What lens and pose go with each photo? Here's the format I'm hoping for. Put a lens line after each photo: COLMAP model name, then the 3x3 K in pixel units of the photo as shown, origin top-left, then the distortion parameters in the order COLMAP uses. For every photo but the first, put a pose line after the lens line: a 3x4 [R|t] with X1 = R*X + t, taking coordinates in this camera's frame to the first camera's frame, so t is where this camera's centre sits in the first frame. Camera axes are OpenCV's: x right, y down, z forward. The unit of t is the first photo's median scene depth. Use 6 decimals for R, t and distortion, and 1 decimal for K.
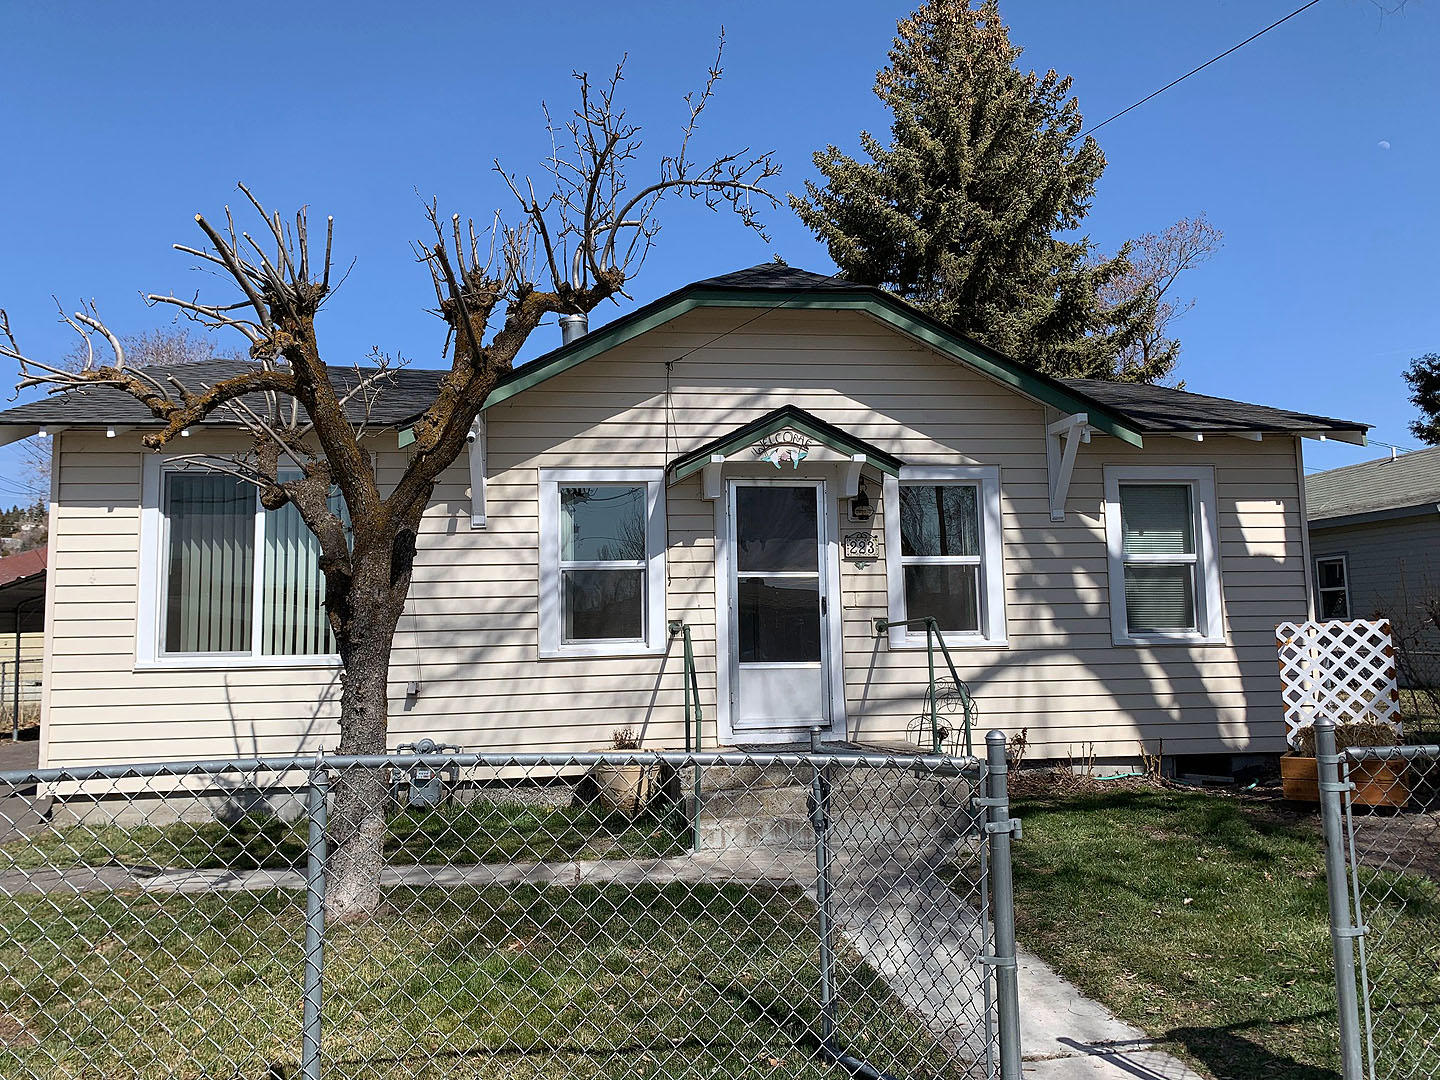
lens RADIAL K [[1111.0, 0, 720.1], [0, 1111.0, 540.0], [0, 0, 1]] dist [0.043196, -0.003507]
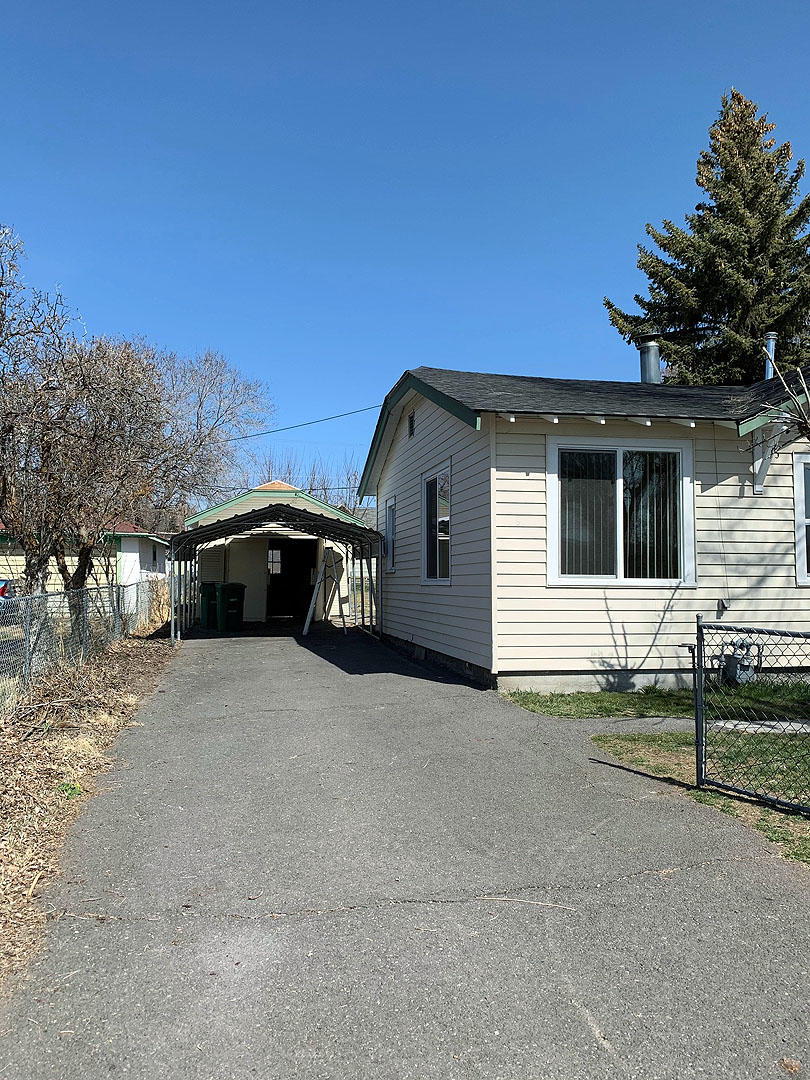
lens RADIAL K [[833.2, 0, 404.8], [0, 833.2, 539.4], [0, 0, 1]] dist [0.043196, -0.003507]
pose [[0.997429, 0.024372, 0.067388, -0.761265], [-0.026874, 0.998973, 0.036479, 0.021119], [-0.066430, -0.038196, 0.997060, -0.051860]]
